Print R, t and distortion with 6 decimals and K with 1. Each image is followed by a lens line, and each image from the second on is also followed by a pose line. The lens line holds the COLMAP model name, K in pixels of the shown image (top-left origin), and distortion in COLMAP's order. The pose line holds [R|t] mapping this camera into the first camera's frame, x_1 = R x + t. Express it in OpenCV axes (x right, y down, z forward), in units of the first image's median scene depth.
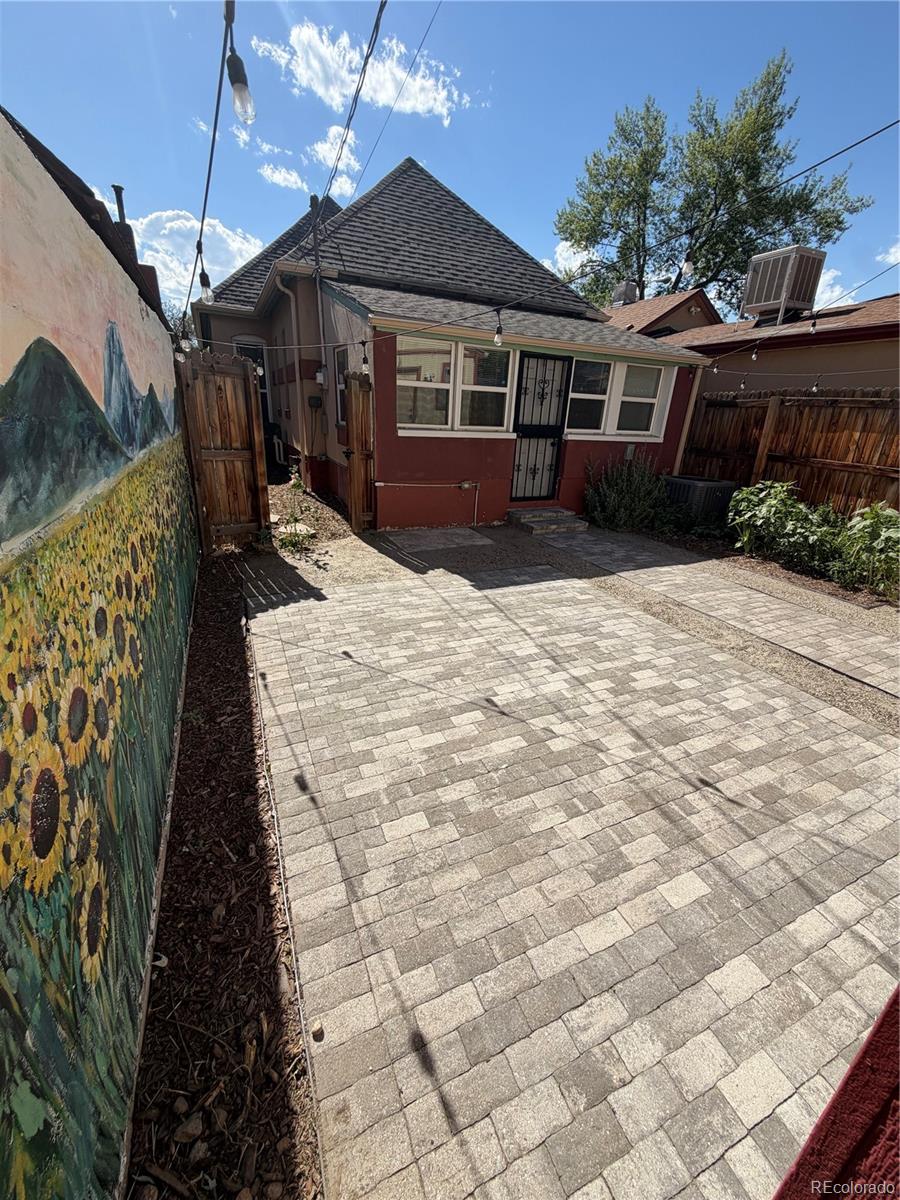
lens RADIAL K [[478.1, 0, 450.5], [0, 478.1, 594.6], [0, 0, 1]] dist [-0.000685, 0.000691]
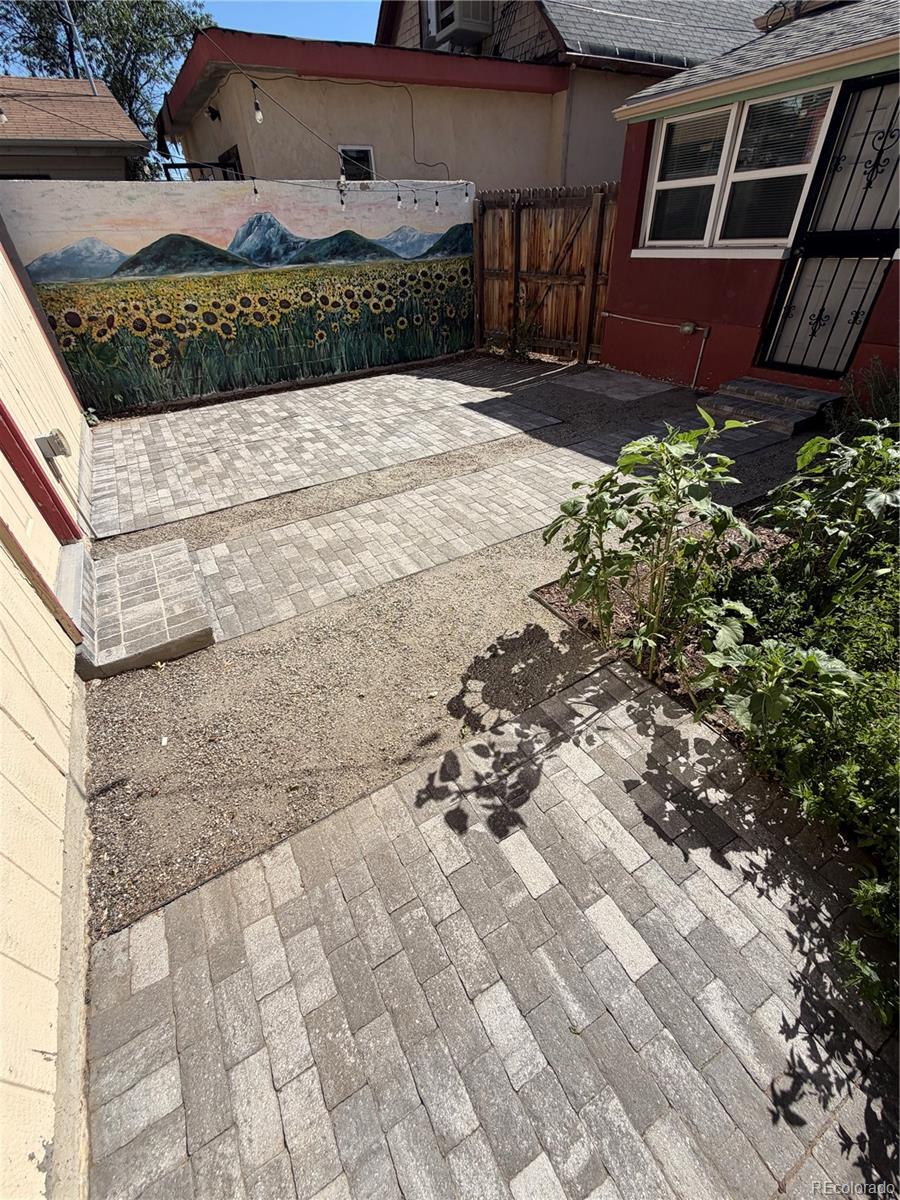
lens RADIAL K [[478.1, 0, 449.4], [0, 478.1, 595.6], [0, 0, 1]] dist [-0.000685, 0.000691]
pose [[0.110169, 0.561077, -0.820399, 1.724409], [-0.312836, 0.803046, 0.507199, -0.294590], [0.943396, 0.200772, 0.263996, 0.986350]]
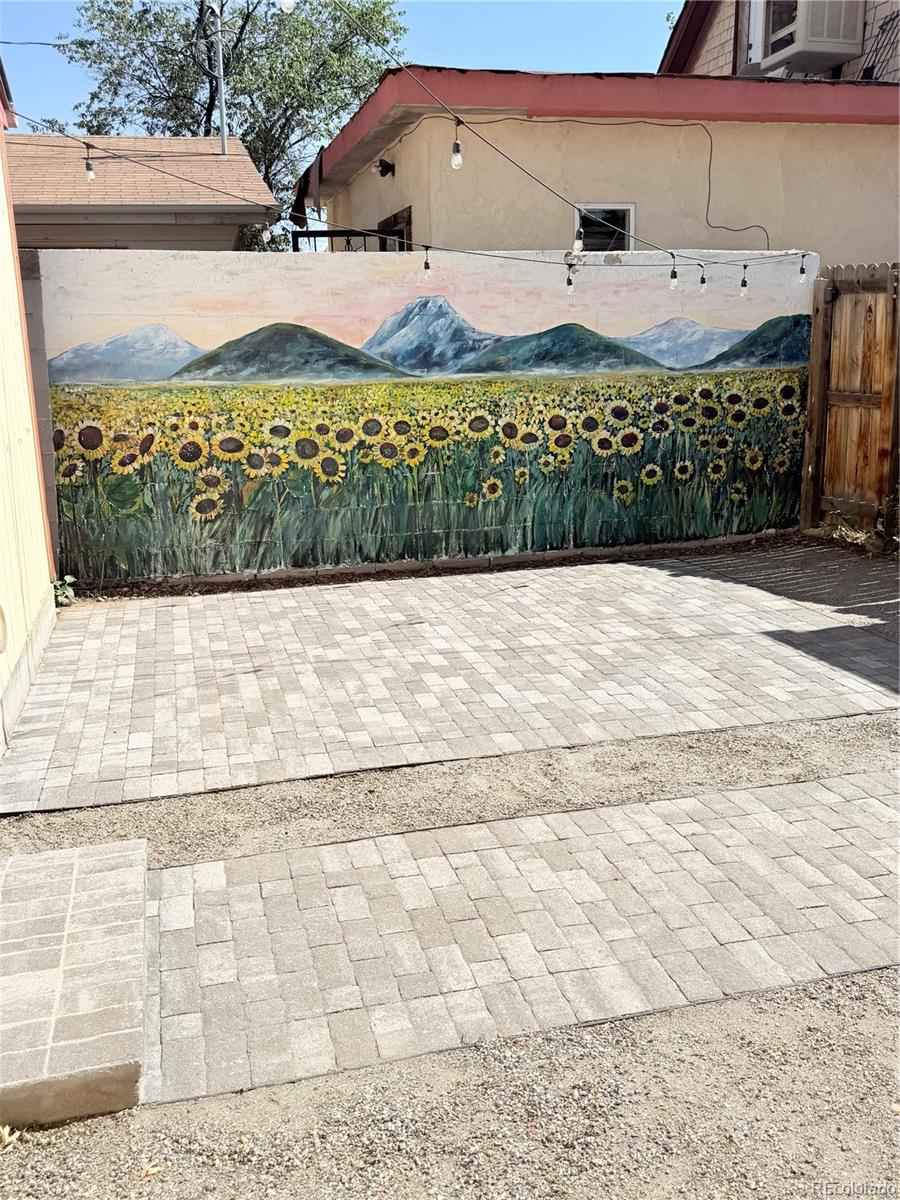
lens RADIAL K [[1022.3, 0, 440.8], [0, 1022.3, 592.8], [0, 0, 1]] dist [0.108865, -0.176802]
pose [[-0.171370, 0.190507, -0.966612, 1.676153], [-0.339264, 0.909708, 0.239439, -0.277691], [0.924950, 0.368970, -0.091265, 0.976141]]
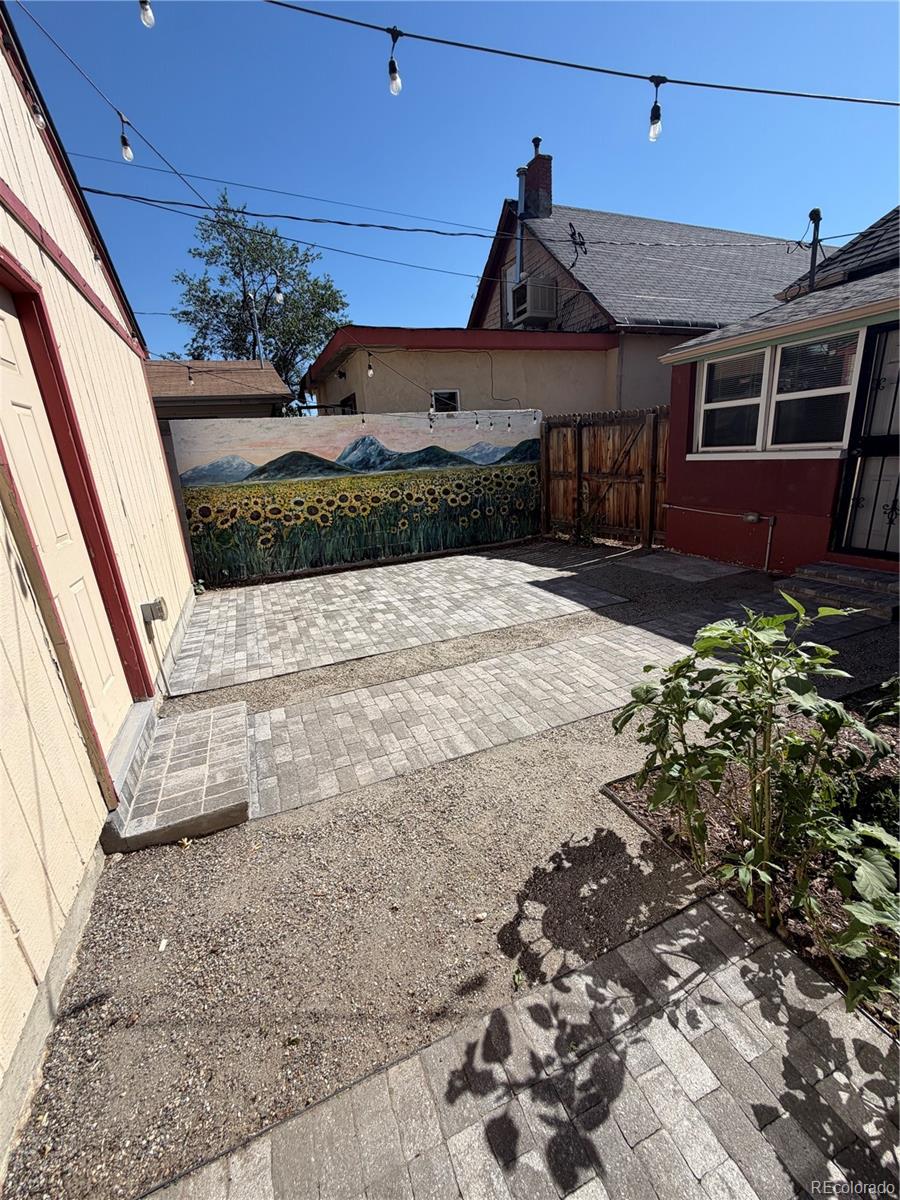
lens RADIAL K [[478.1, 0, 449.7], [0, 478.1, 595.6], [0, 0, 1]] dist [-0.000685, 0.000691]
pose [[-0.033396, 0.247190, -0.968391, 1.691505], [-0.301211, 0.921392, 0.245580, -0.294567], [0.952973, 0.299891, 0.043686, 1.000569]]
